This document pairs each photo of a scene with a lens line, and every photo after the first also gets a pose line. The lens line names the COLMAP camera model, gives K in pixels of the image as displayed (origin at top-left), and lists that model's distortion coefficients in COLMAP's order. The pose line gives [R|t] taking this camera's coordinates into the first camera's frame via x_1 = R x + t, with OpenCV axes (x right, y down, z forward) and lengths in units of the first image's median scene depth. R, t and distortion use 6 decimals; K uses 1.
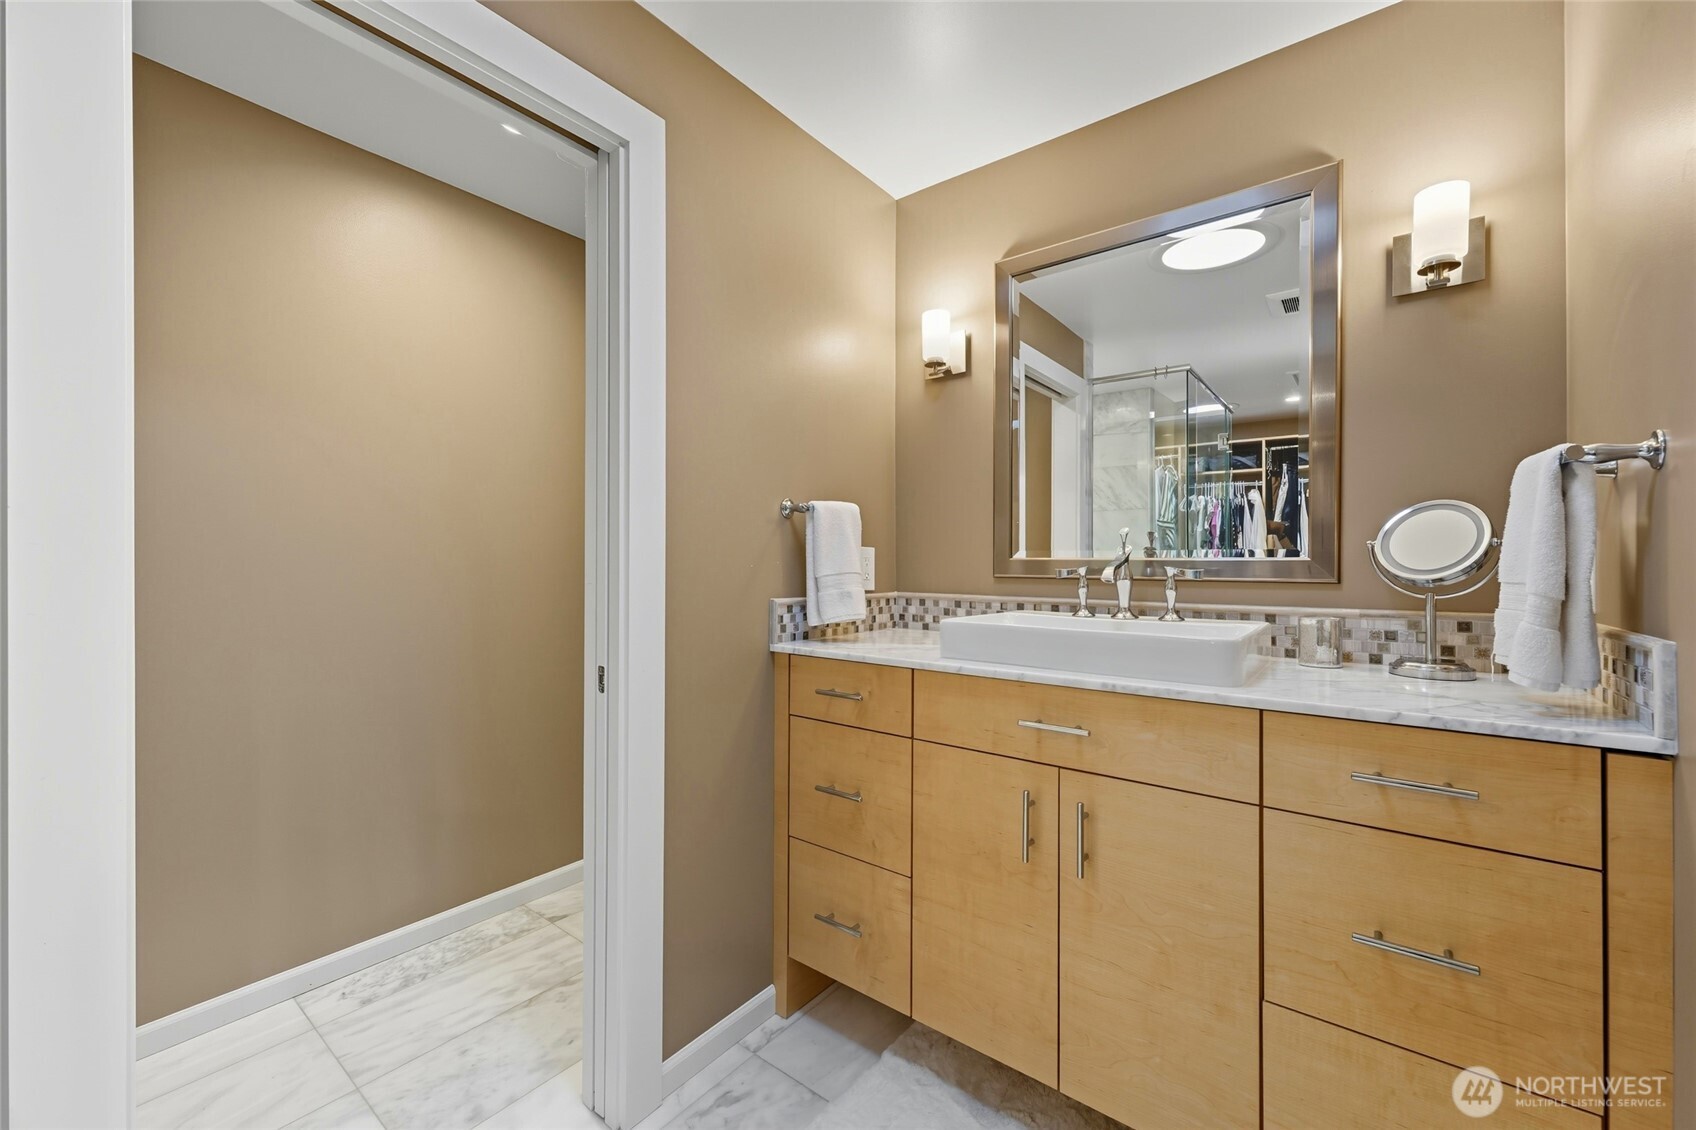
lens RADIAL K [[677.0, 0, 848.0], [0, 677.0, 565.0], [0, 0, 1]] dist [0.007662, -0.000668]
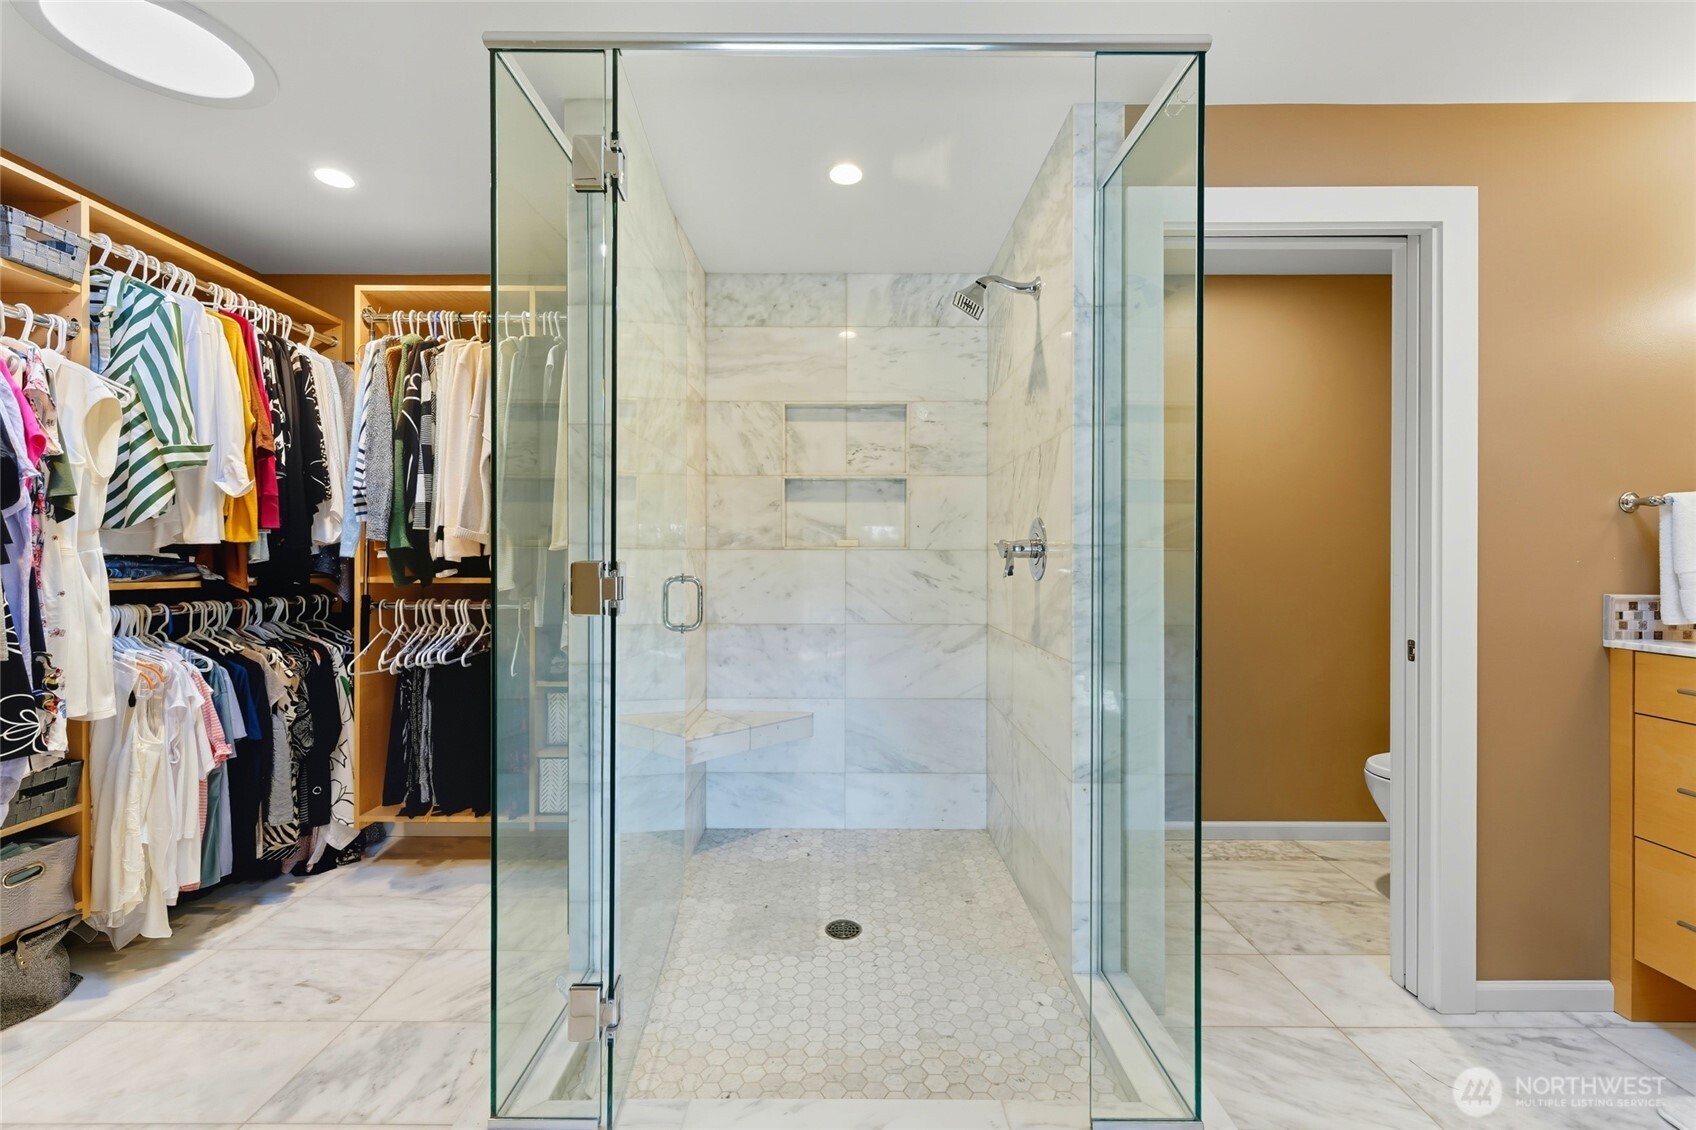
lens RADIAL K [[677.0, 0, 848.0], [0, 677.0, 565.0], [0, 0, 1]] dist [0.007662, -0.000668]
pose [[0.613884, -0.000478, -0.789396, -0.003738], [0.000559, 1.000000, -0.000171, 0.005736], [0.789396, -0.000336, 0.613884, -0.501087]]
